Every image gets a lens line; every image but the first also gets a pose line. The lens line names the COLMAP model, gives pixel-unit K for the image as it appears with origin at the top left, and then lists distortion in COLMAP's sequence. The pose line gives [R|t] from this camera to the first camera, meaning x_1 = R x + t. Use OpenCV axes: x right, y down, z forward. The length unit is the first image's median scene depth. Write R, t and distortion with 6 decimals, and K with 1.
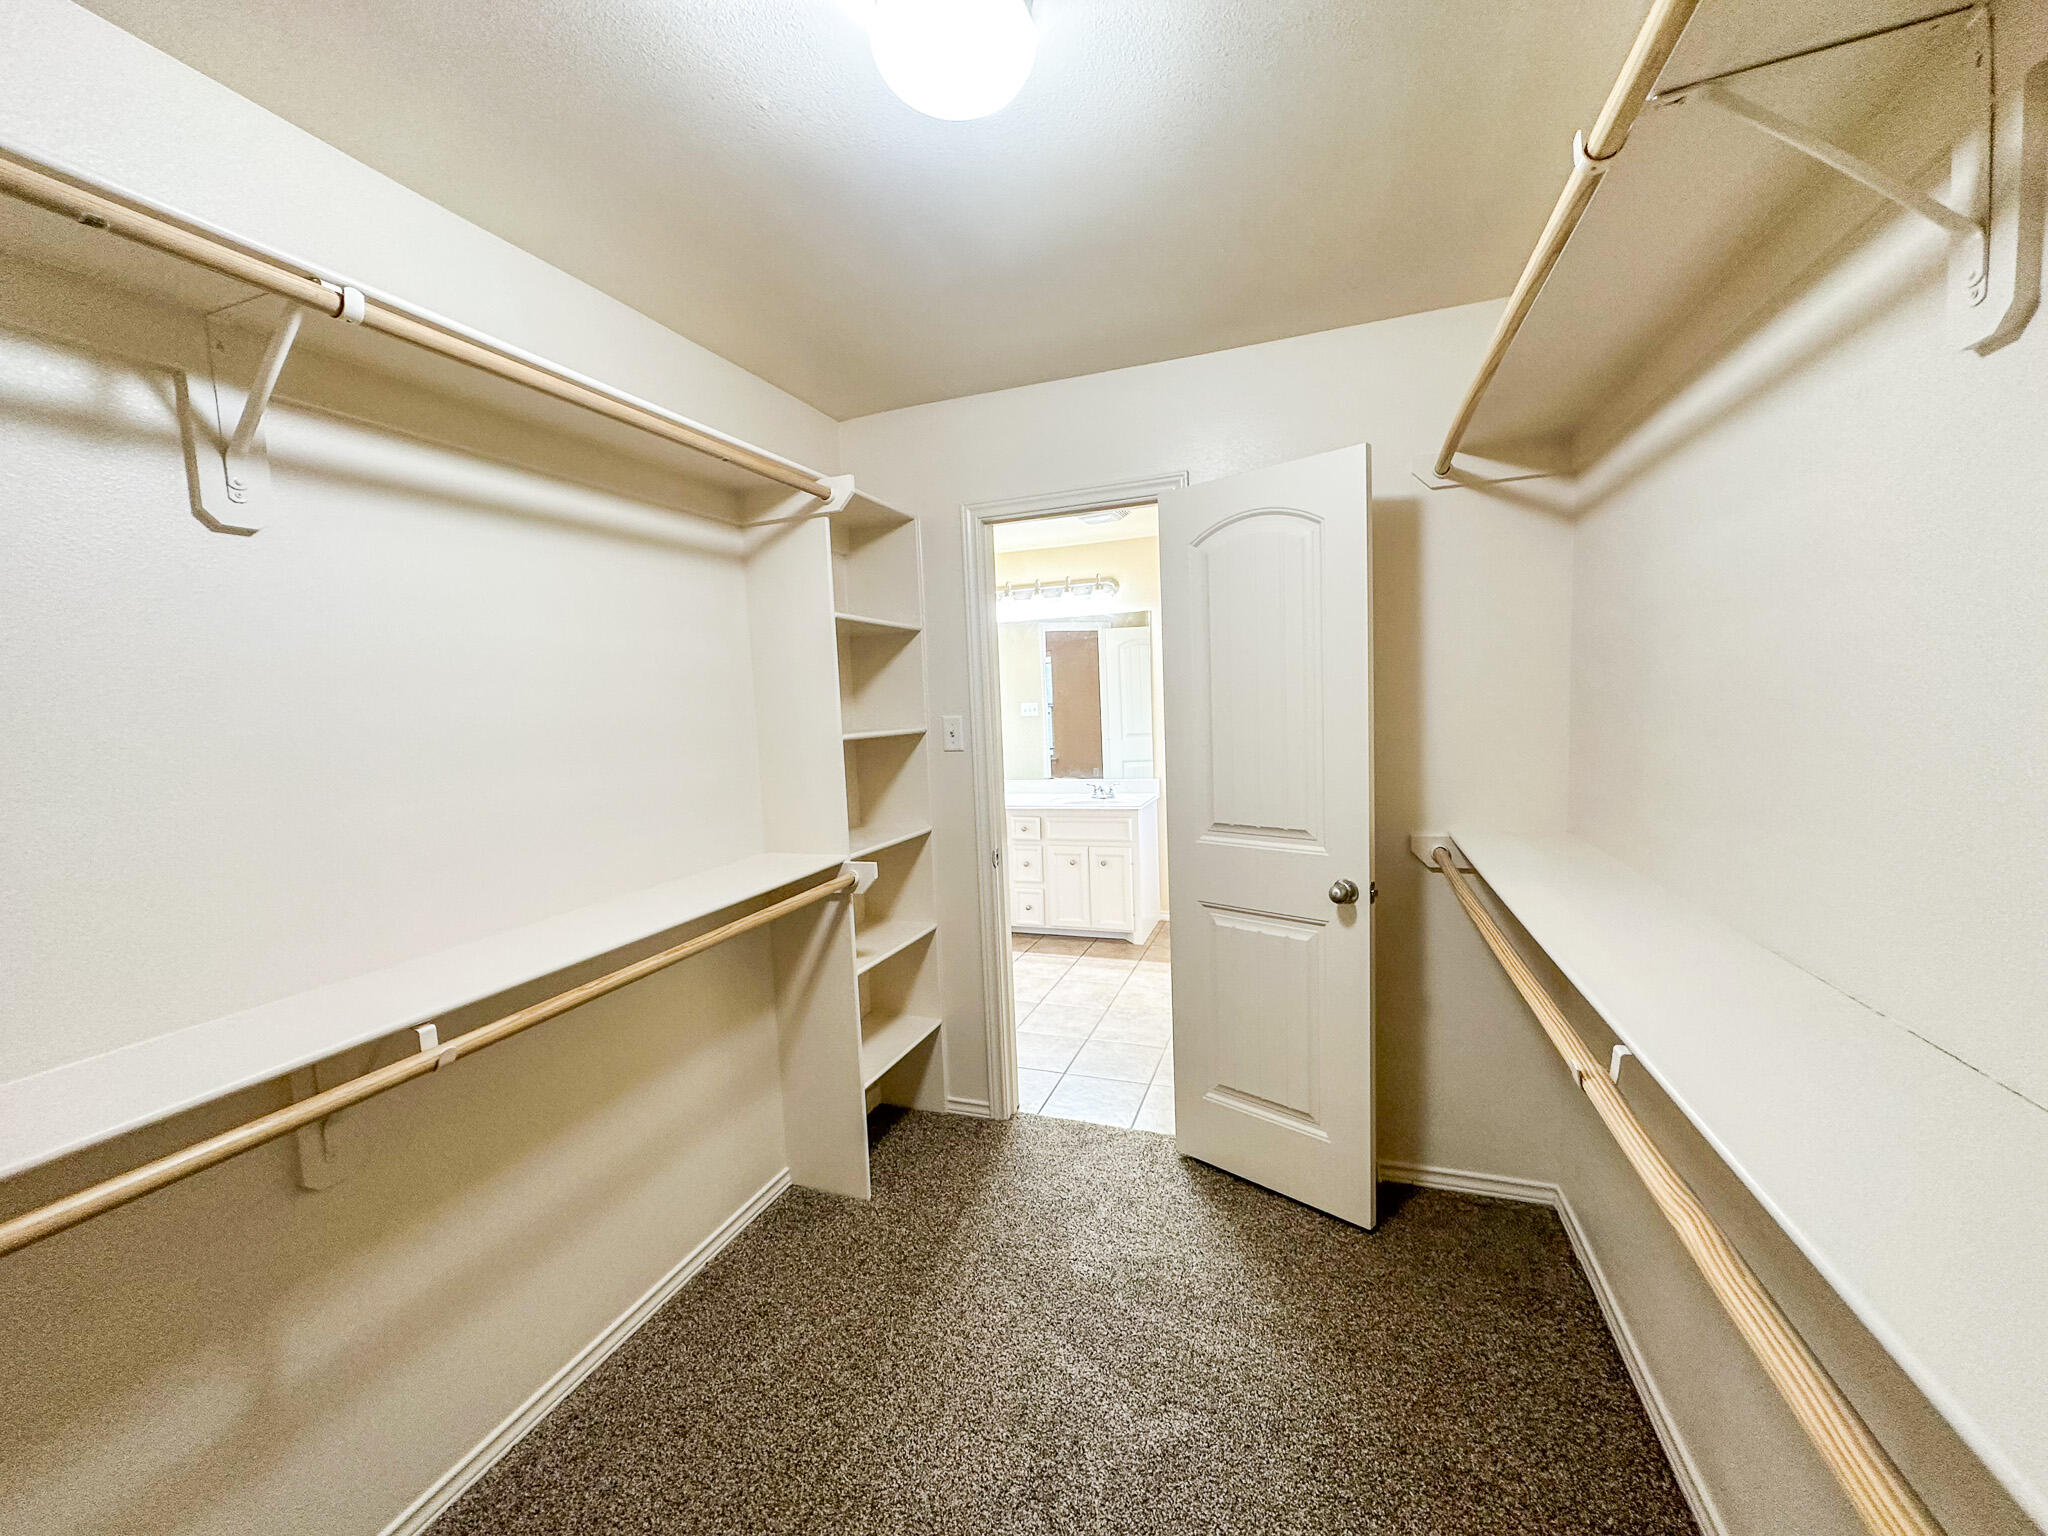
lens RADIAL K [[807.1, 0, 1035.7], [0, 807.1, 750.8], [0, 0, 1]] dist [0.001401, -0.000127]
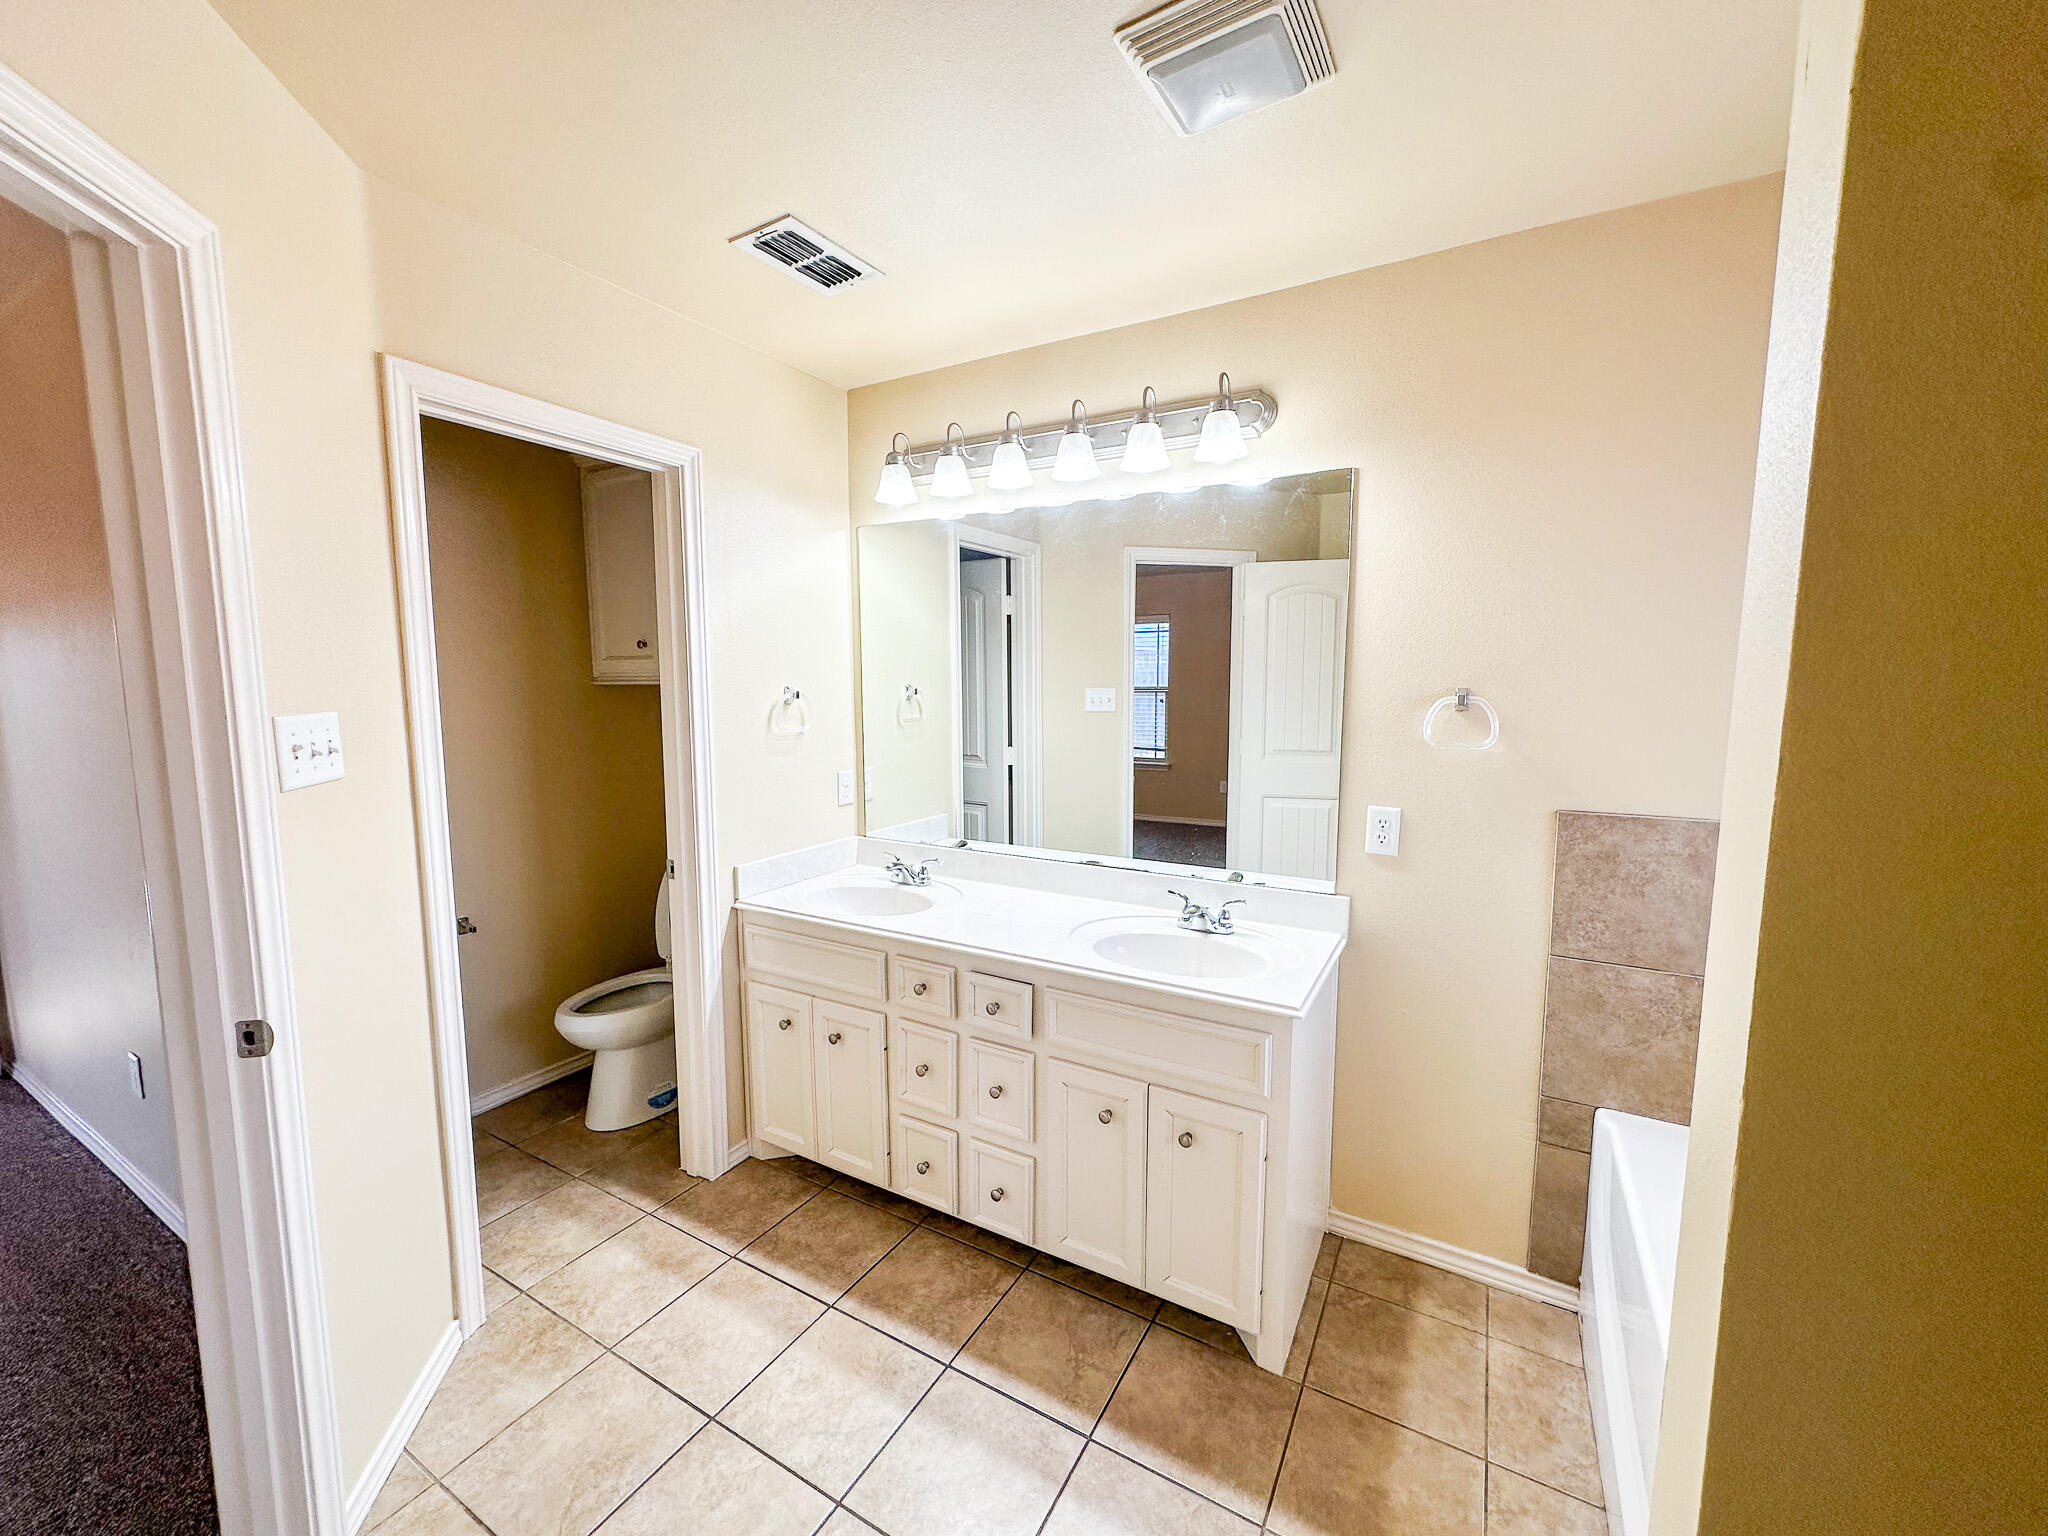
lens RADIAL K [[807.1, 0, 1028.6], [0, 807.1, 765.4], [0, 0, 1]] dist [0.001401, -0.000127]
pose [[0.983144, 0.058376, -0.173265, 0.056860], [-0.049893, 0.997351, 0.052924, -0.040138], [0.175895, -0.043387, 0.983452, 0.530114]]
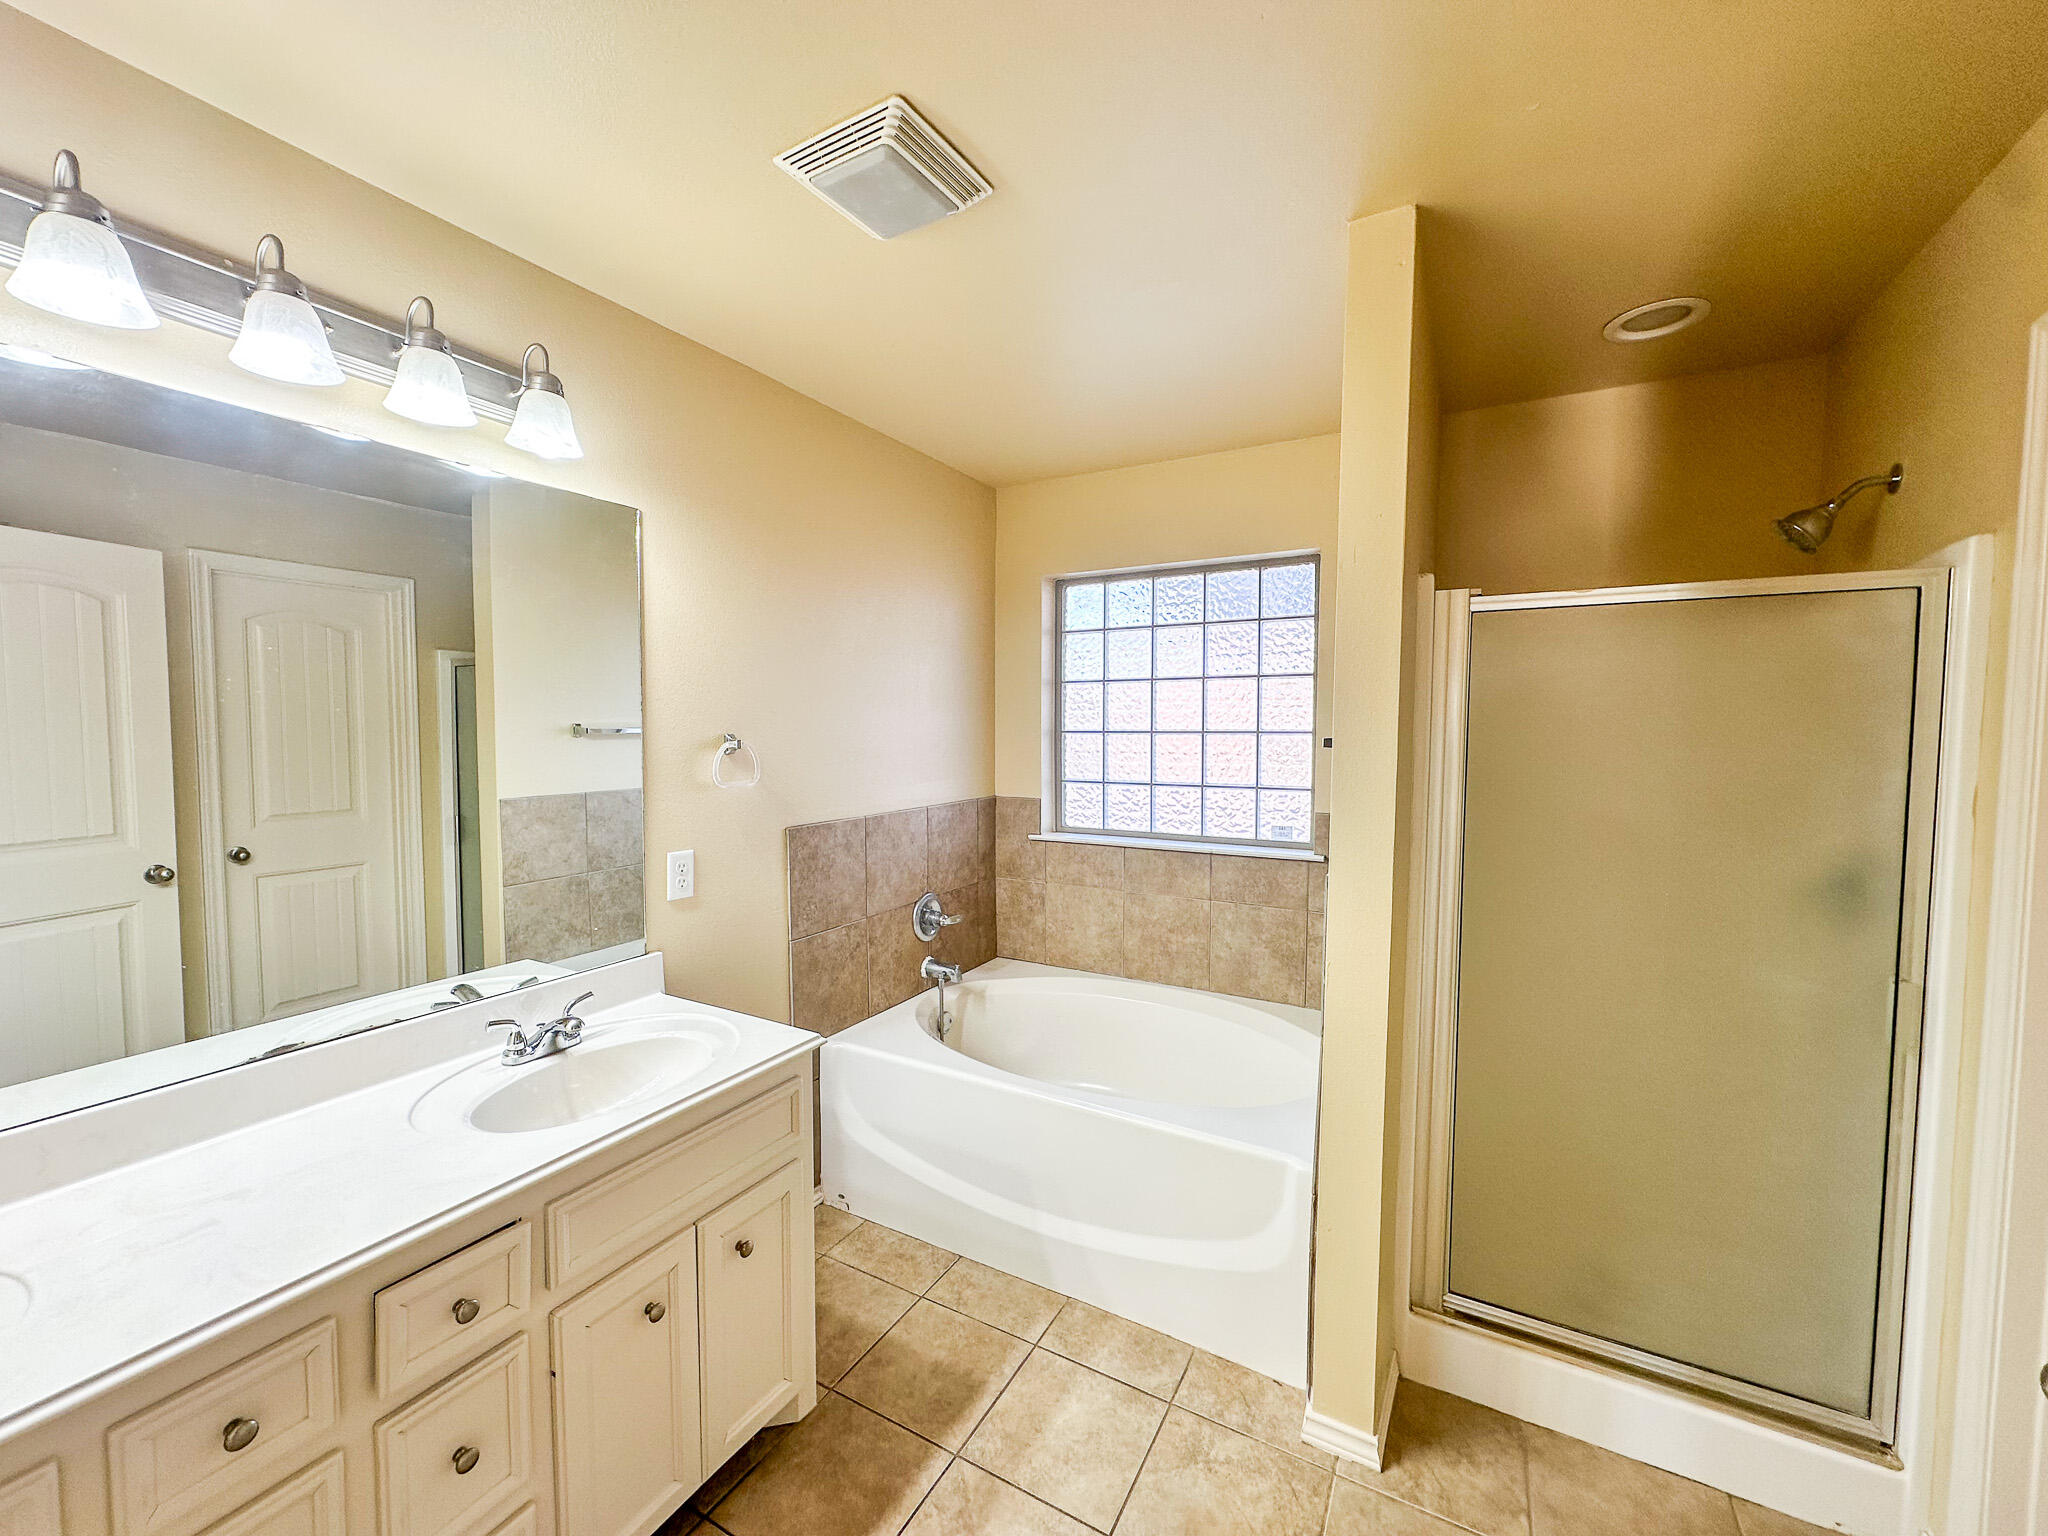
lens RADIAL K [[807.1, 0, 1020.2], [0, 807.1, 766.7], [0, 0, 1]] dist [0.001401, -0.000127]
pose [[0.181226, -0.009635, 0.983394, -0.179667], [0.051141, 0.998691, 0.000360, -0.041148], [-0.982111, 0.050227, 0.181482, 0.690776]]
